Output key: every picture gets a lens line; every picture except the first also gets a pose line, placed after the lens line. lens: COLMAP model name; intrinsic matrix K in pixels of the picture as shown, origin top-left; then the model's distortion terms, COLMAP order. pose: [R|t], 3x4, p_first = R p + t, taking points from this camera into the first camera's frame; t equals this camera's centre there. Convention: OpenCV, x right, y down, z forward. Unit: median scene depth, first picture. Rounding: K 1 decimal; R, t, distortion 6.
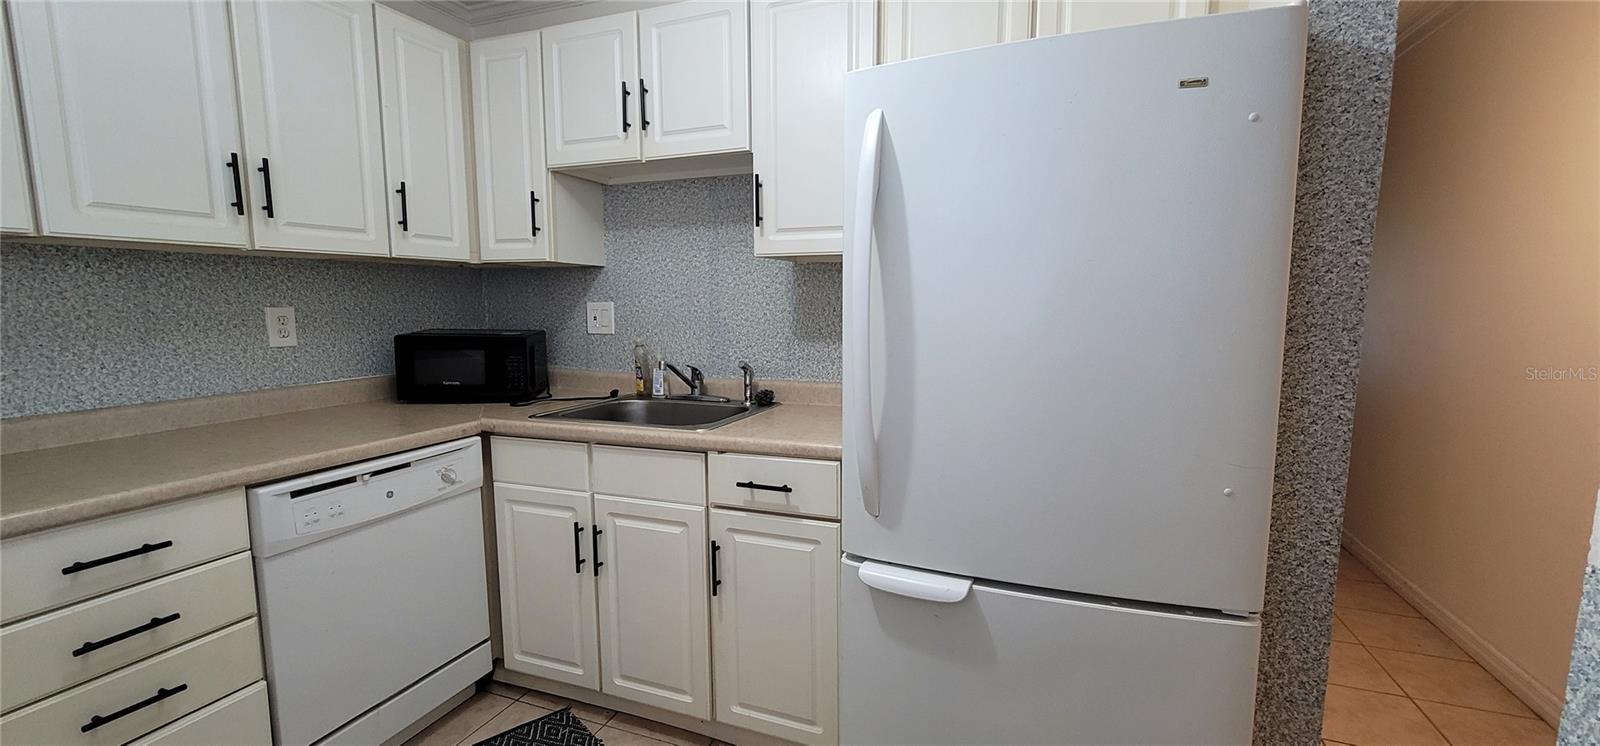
lens RADIAL K [[653.7, 0, 802.5], [0, 653.7, 374.6], [0, 0, 1]] dist [-0.006578, 0.002099]
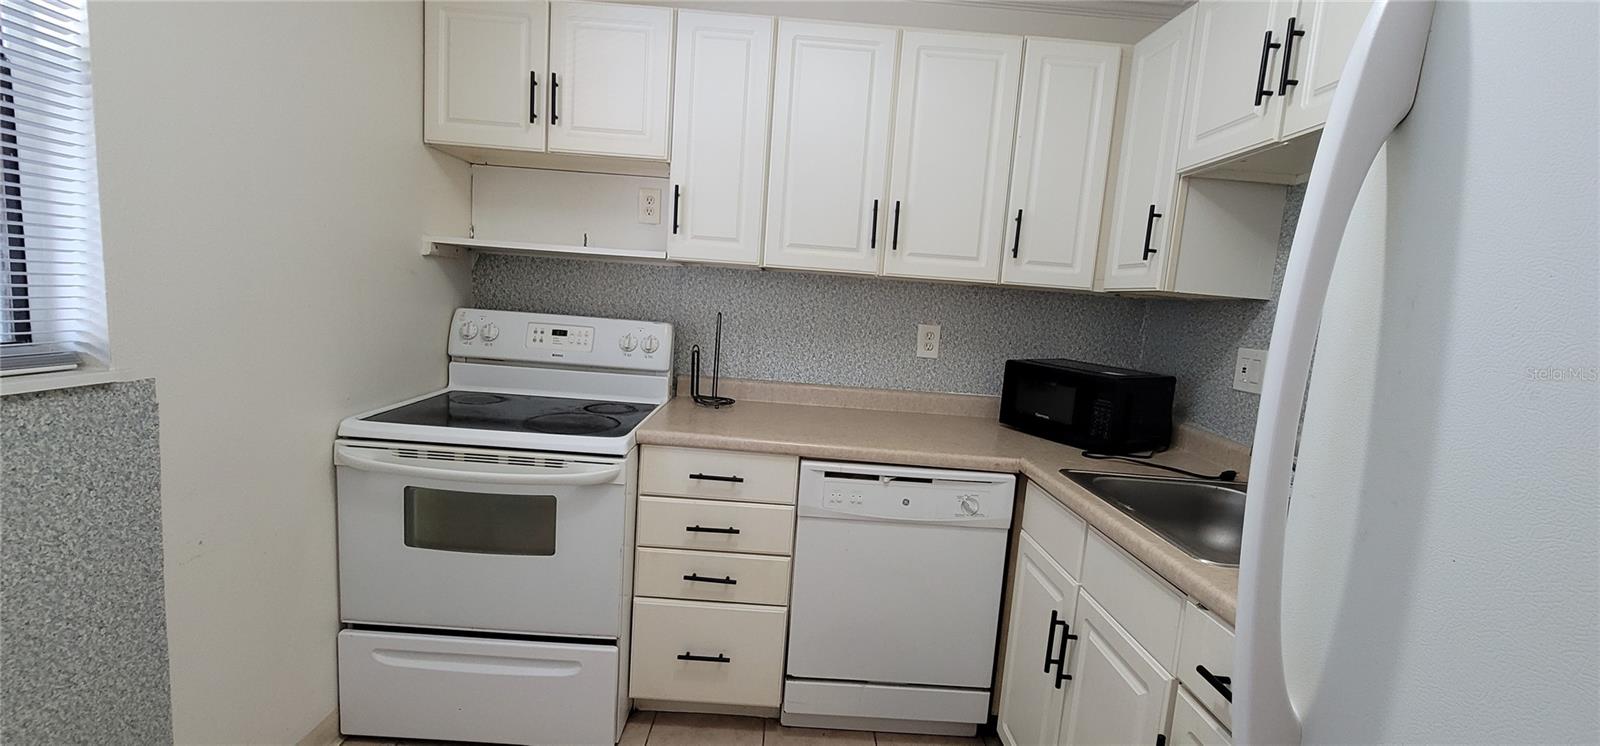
lens RADIAL K [[653.7, 0, 796.3], [0, 653.7, 377.7], [0, 0, 1]] dist [-0.006578, 0.002099]
pose [[0.365389, 0.137223, -0.920685, 0.225695], [-0.177331, 0.981222, 0.075869, -0.057325], [0.913808, 0.135545, 0.382862, 0.341646]]
